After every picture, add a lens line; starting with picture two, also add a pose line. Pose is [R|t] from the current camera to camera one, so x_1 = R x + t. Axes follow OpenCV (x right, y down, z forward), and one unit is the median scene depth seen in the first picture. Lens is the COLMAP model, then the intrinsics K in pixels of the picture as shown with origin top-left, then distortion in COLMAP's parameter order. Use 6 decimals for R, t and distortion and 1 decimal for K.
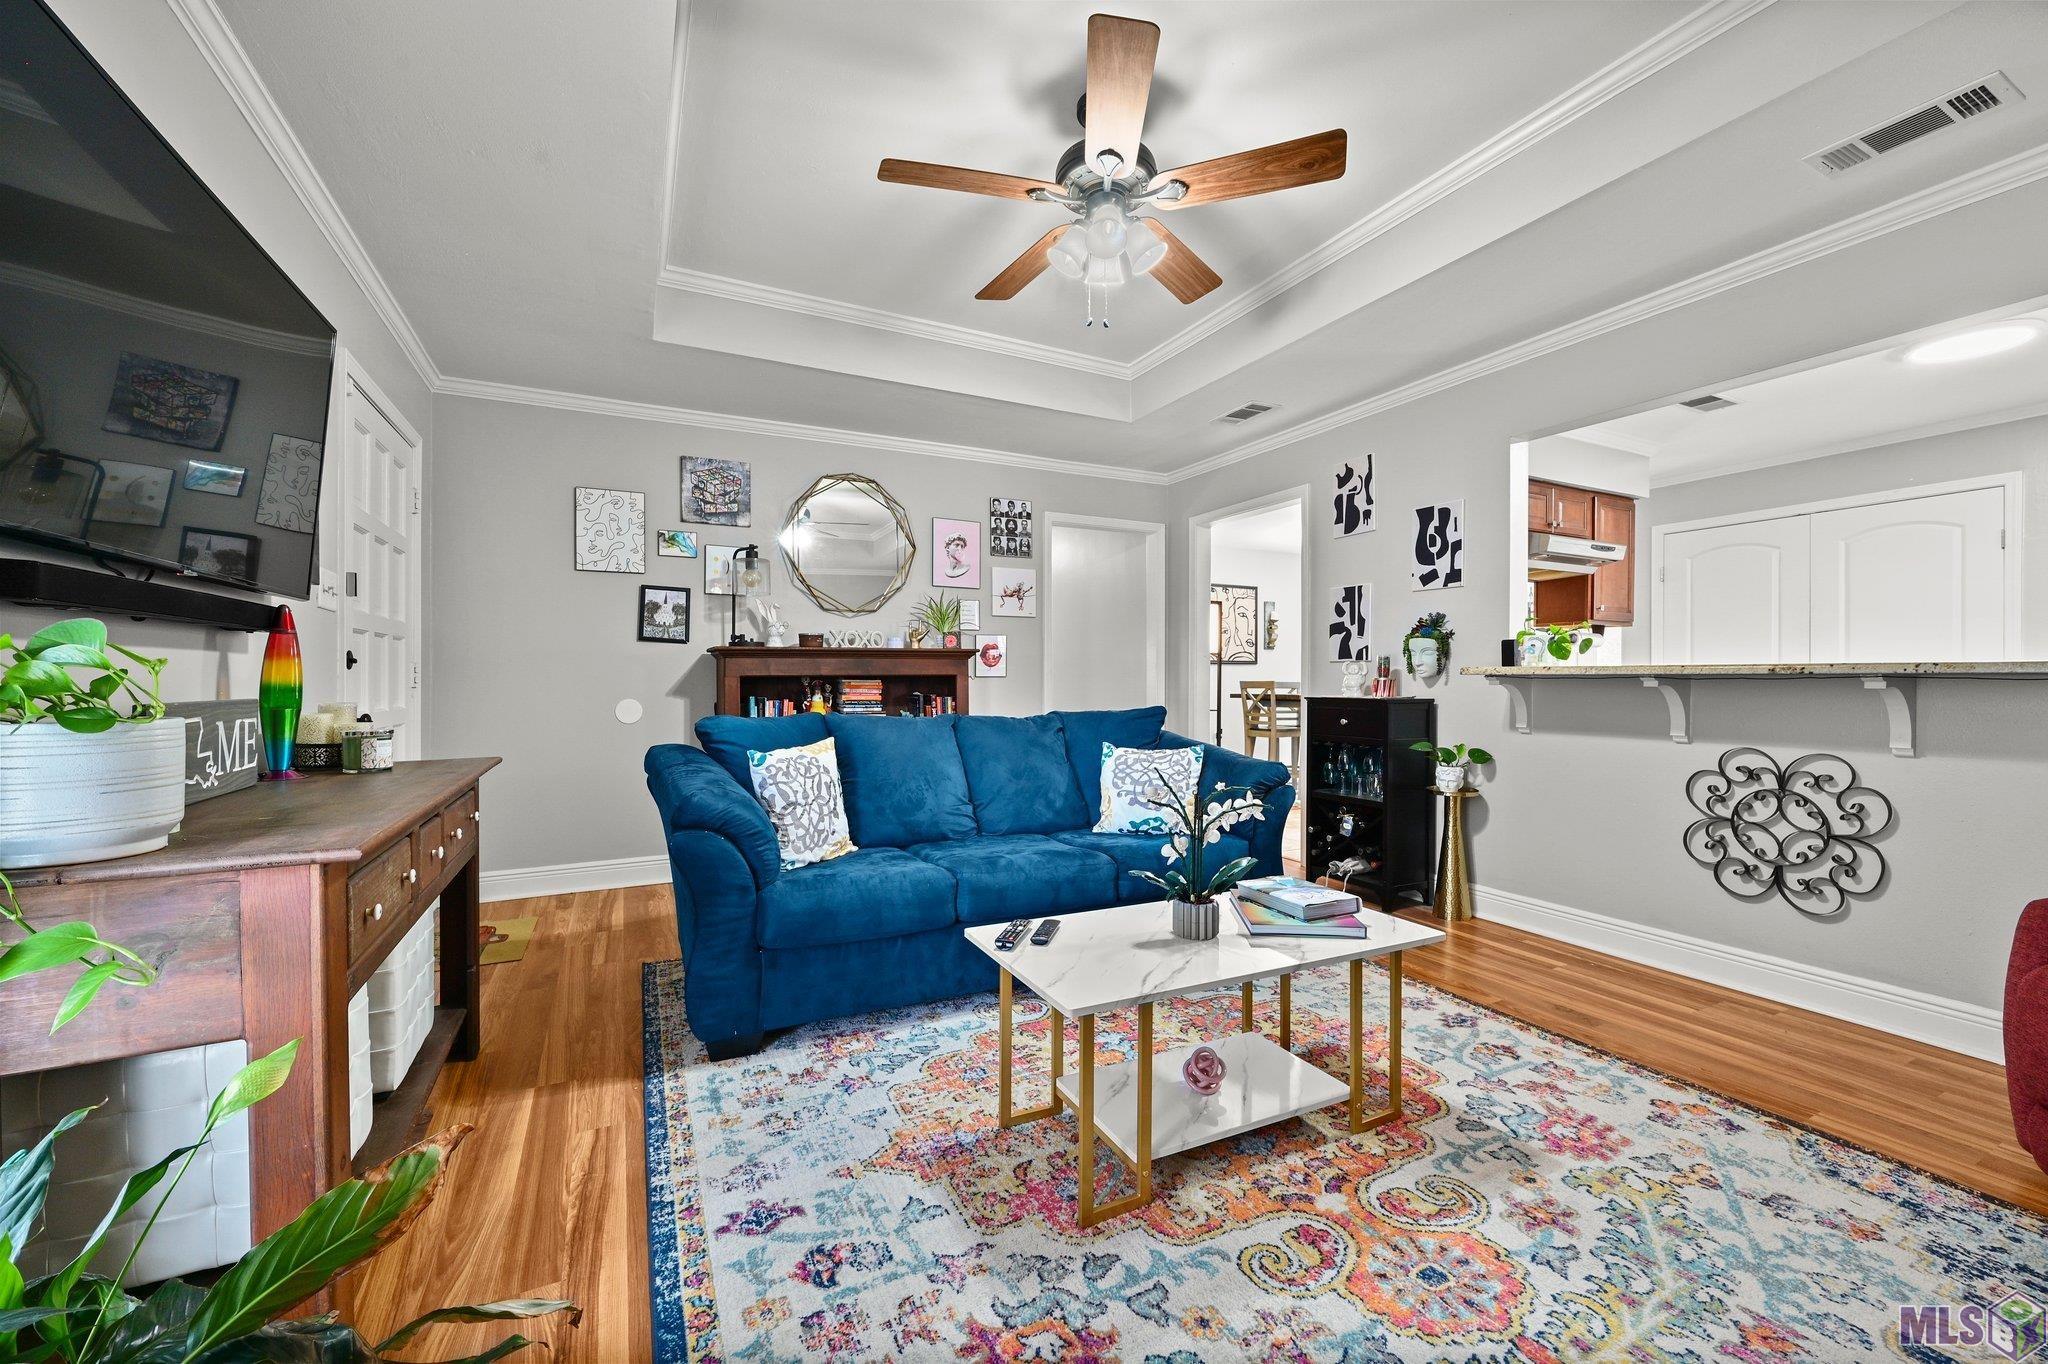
lens RADIAL K [[822.7, 0, 1028.2], [0, 822.7, 681.9], [0, 0, 1]] dist [-0.000287, 0.000013]
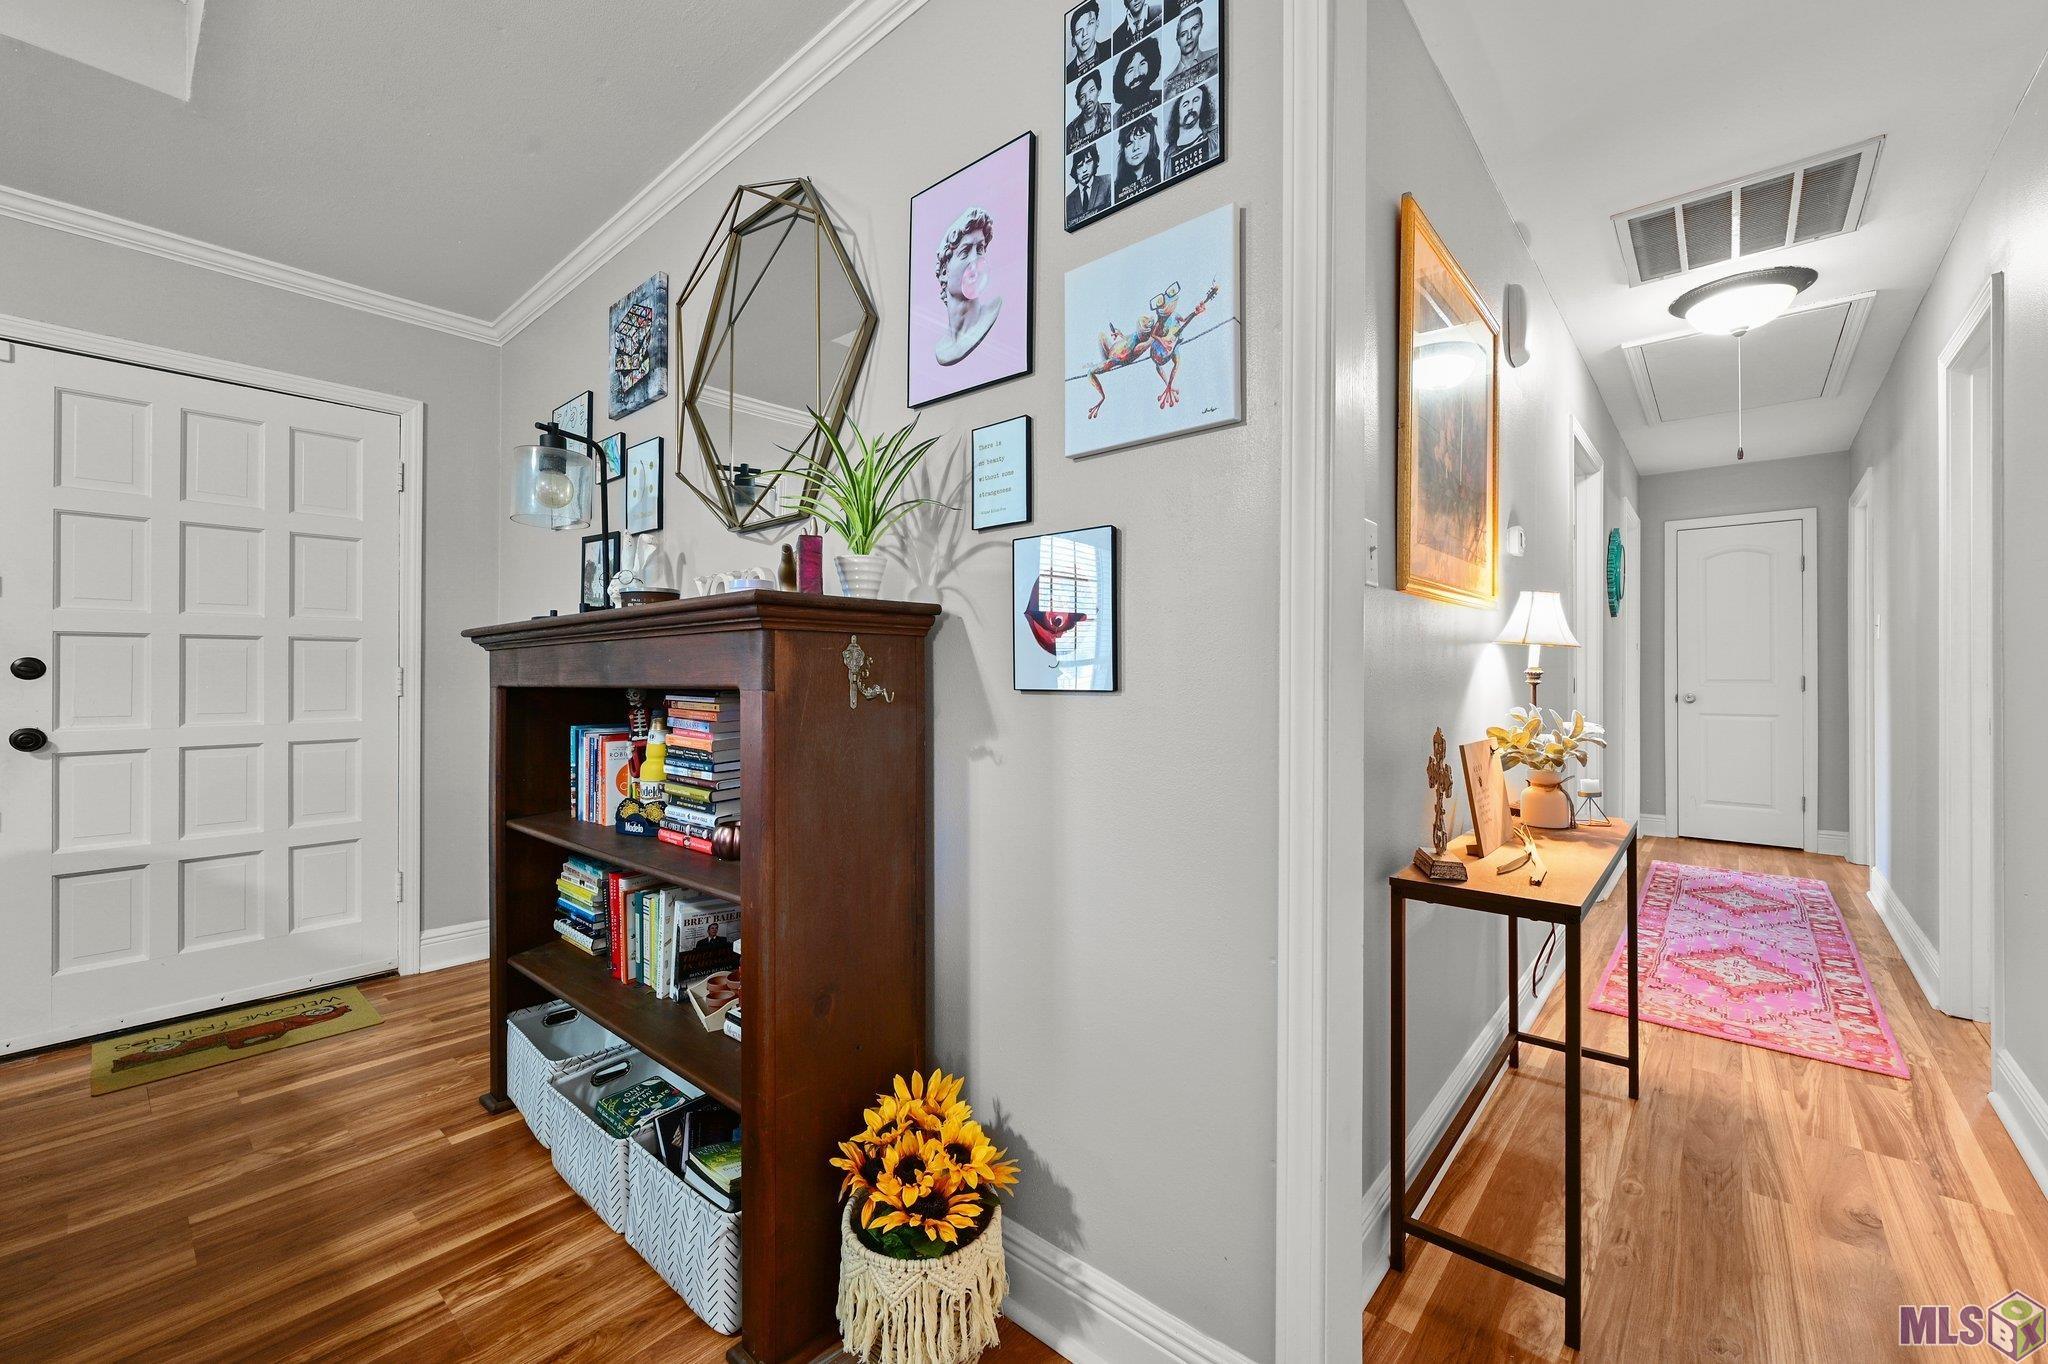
lens RADIAL K [[822.7, 0, 1030.7], [0, 822.7, 681.3], [0, 0, 1]] dist [-0.000287, 0.000013]
pose [[0.376995, 0.003595, -0.926208, 0.195131], [-0.001352, 0.999994, 0.003332, -0.009869], [0.926214, -0.000004, 0.376998, 0.882898]]
